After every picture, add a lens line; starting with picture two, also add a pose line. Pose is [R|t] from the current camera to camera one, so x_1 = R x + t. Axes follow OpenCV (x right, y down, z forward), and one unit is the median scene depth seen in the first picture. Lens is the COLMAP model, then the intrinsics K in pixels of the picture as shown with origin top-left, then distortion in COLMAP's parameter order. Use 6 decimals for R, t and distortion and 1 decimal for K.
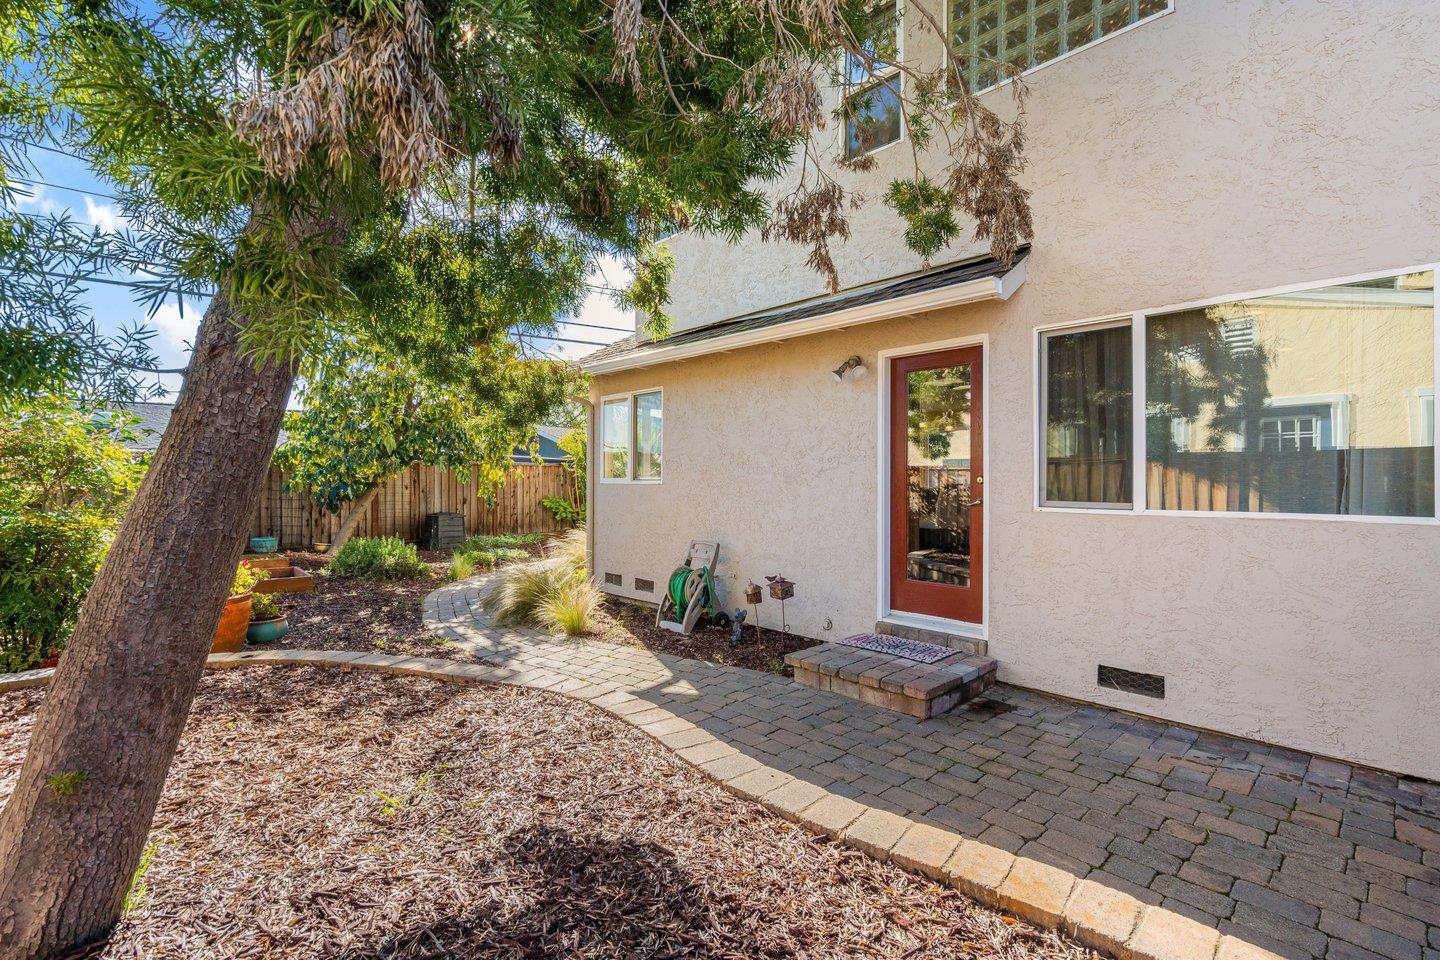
lens RADIAL K [[669.1, 0, 716.6], [0, 669.1, 446.7], [0, 0, 1]] dist [-0.002778, -0.000059]
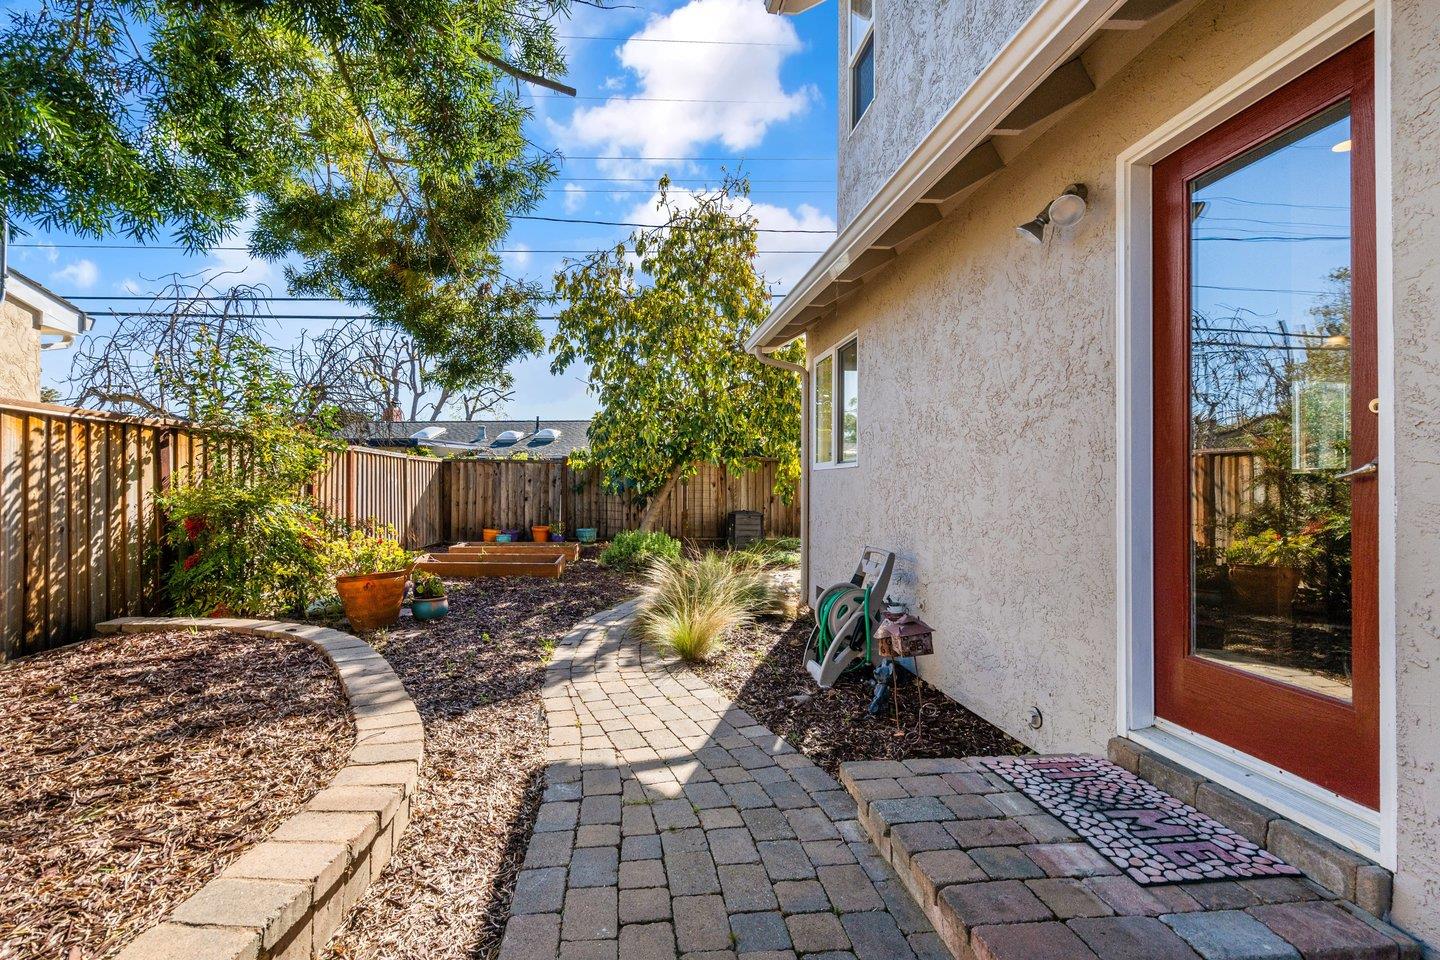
lens RADIAL K [[671.7, 0, 720.1], [0, 671.7, 457.9], [0, 0, 1]] dist [-0.000649, -0.000409]
pose [[0.786819, -0.028287, -0.616535, 0.289186], [0.027743, 0.999560, -0.010455, 0.060474], [0.616560, -0.008878, 0.787258, 0.425353]]
